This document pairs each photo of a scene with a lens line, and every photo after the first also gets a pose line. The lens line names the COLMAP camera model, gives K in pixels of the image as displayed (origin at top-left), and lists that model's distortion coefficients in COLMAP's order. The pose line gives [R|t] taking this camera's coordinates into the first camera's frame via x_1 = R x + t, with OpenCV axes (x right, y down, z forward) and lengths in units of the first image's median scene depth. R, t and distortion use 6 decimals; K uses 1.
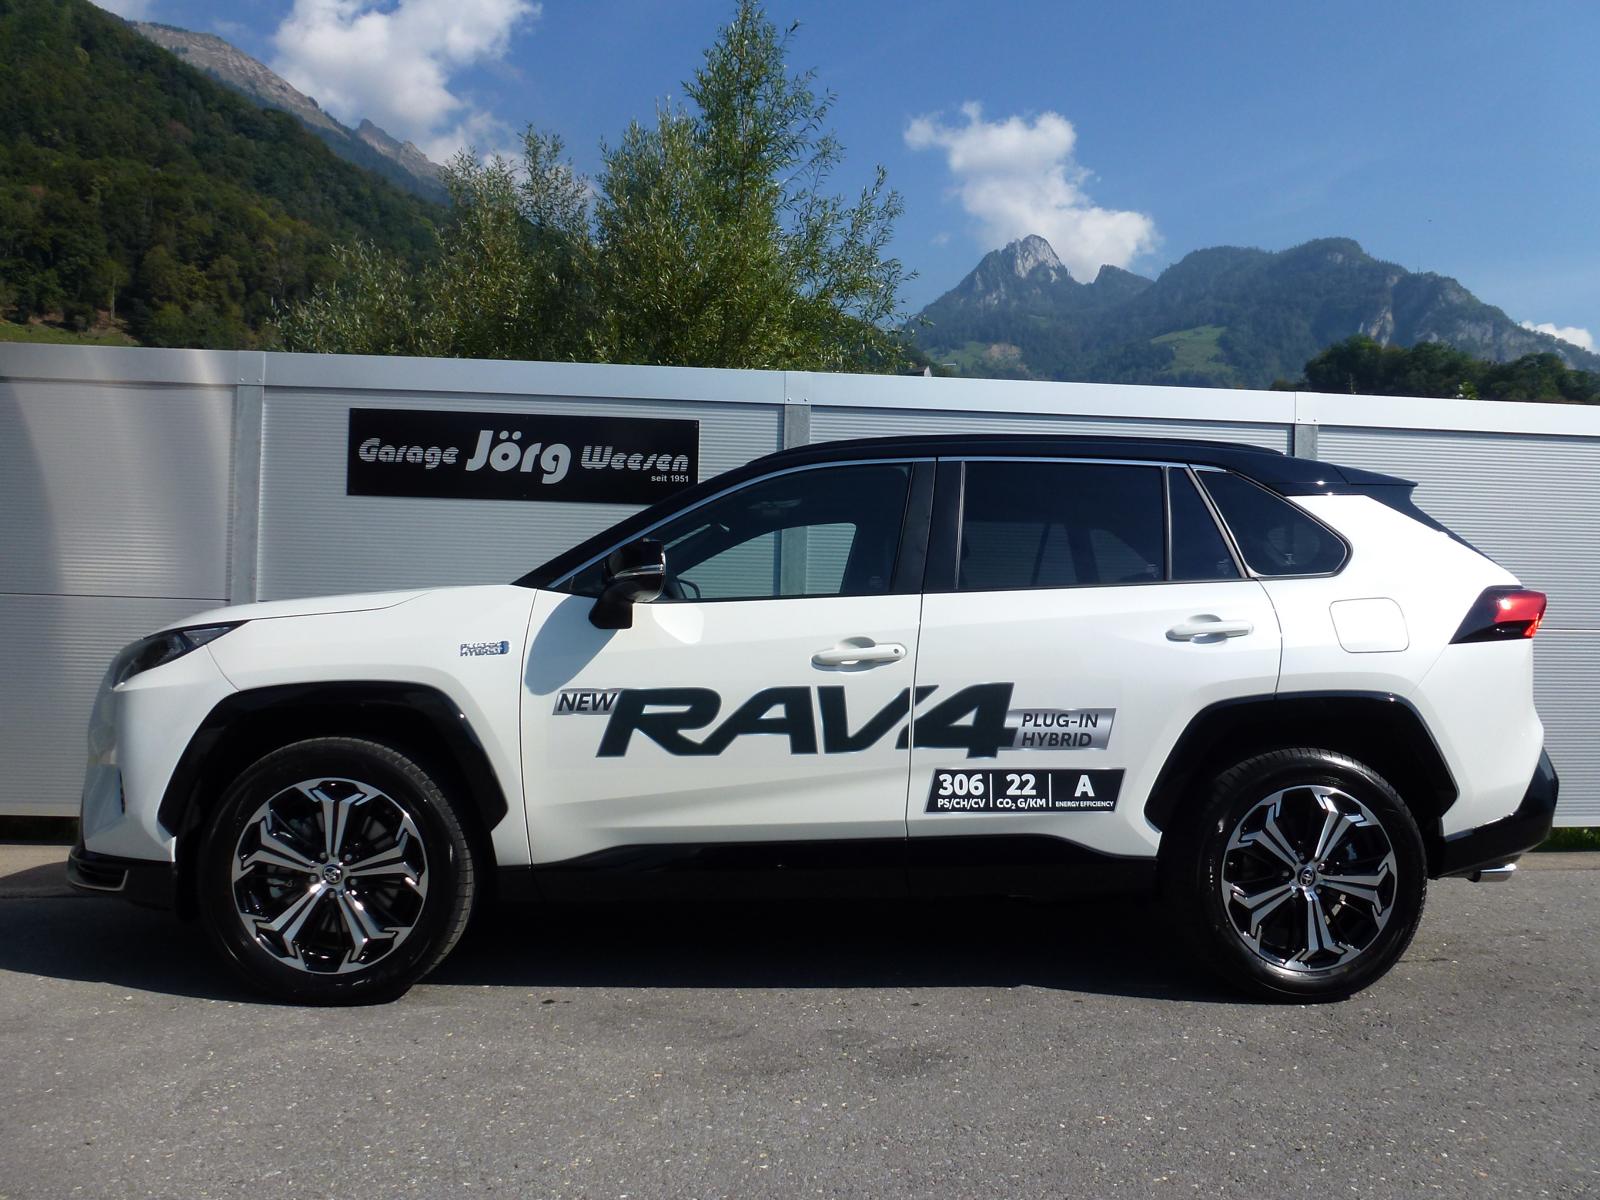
lens RADIAL K [[1154.8, 0, 800.0], [0, 1154.8, 600.0], [0, 0, 1]] dist [-0.078335, 0.025211]
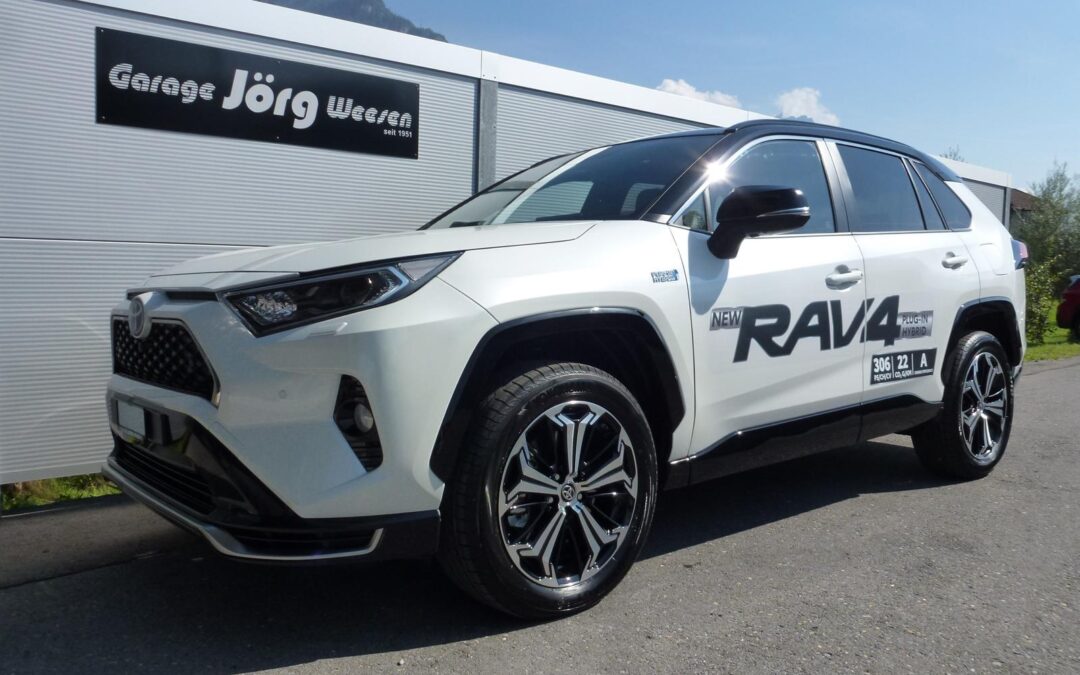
lens RADIAL K [[860.9, 0, 540.0], [0, 860.9, 337.5], [0, 0, 1]] dist [-0.061315, 0.004292]
pose [[0.808785, -0.052593, 0.585748, -0.861716], [-0.006559, 0.995125, 0.098407, 0.019696], [-0.588068, -0.083433, 0.804497, 0.373135]]
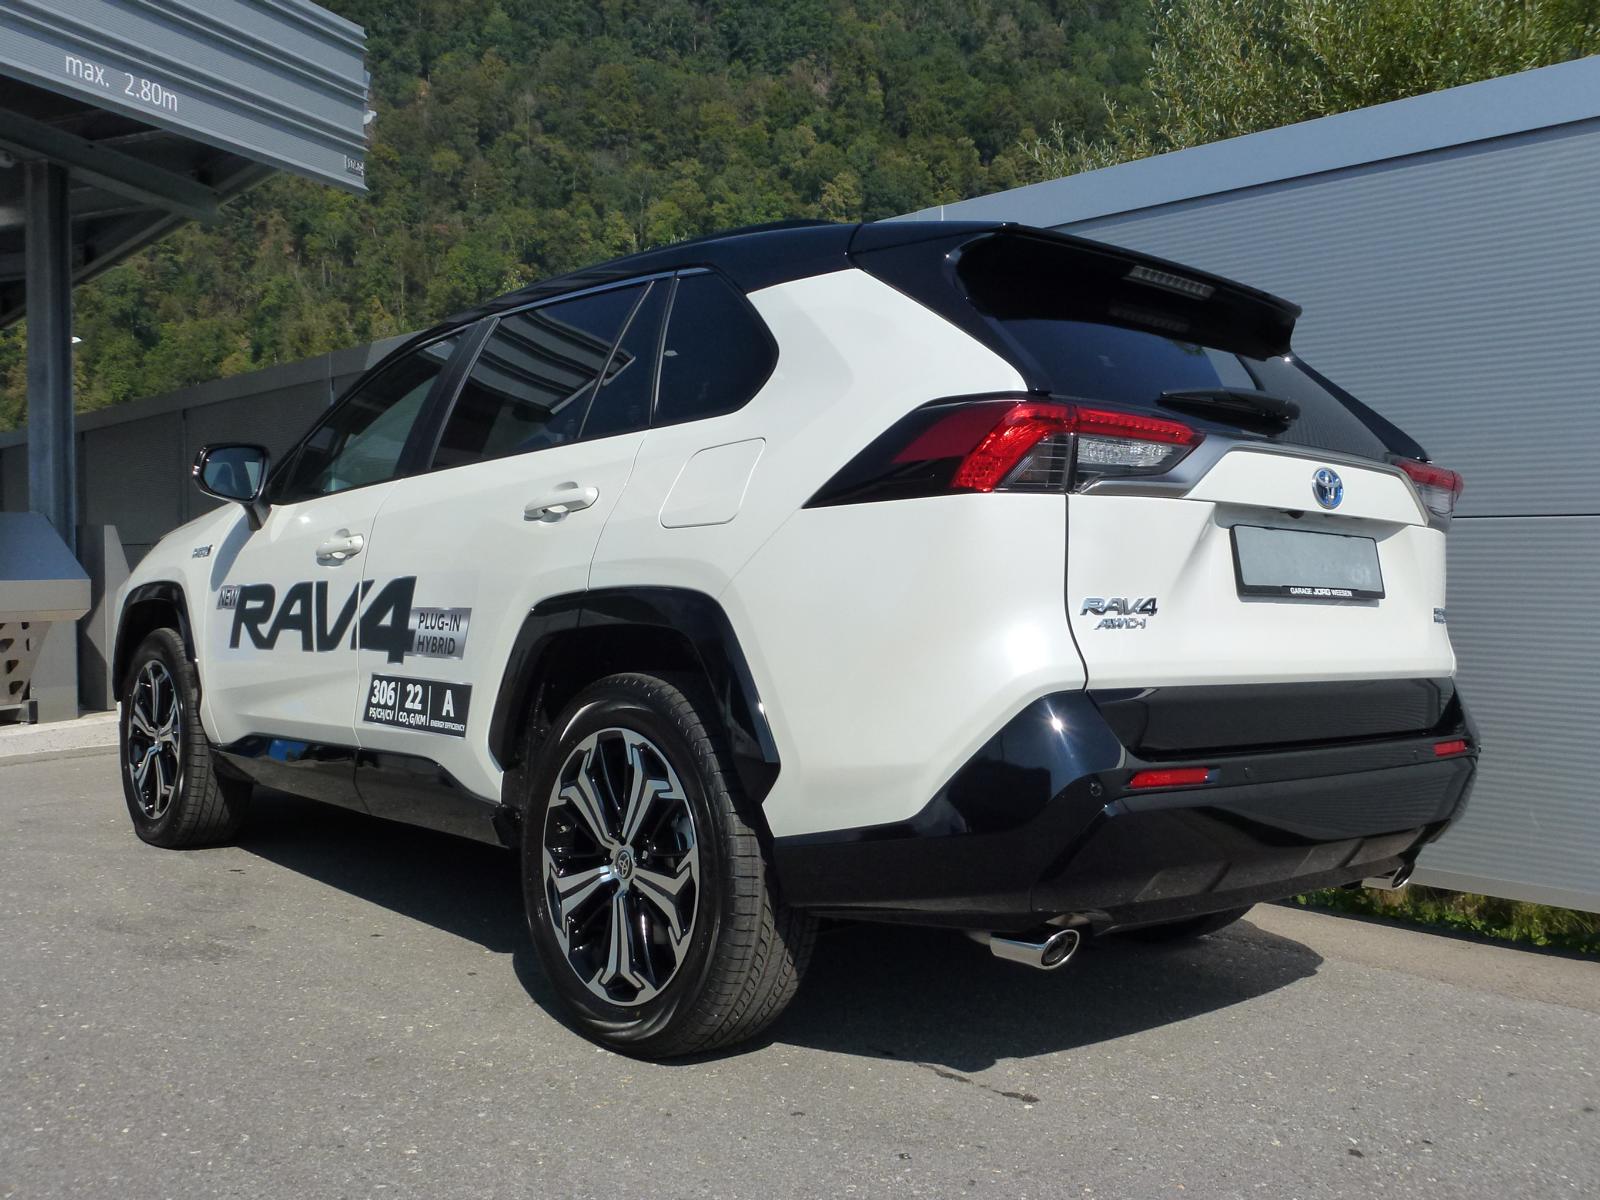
lens RADIAL K [[1480.9, 0, 800.0], [0, 1480.9, 600.0], [0, 0, 1]] dist [-0.003922, 0.000870]
pose [[0.609637, -0.000122, -0.792681, 1.227051], [0.017616, 0.999755, 0.013395, 0.079839], [0.792485, -0.022130, 0.609489, 0.562628]]
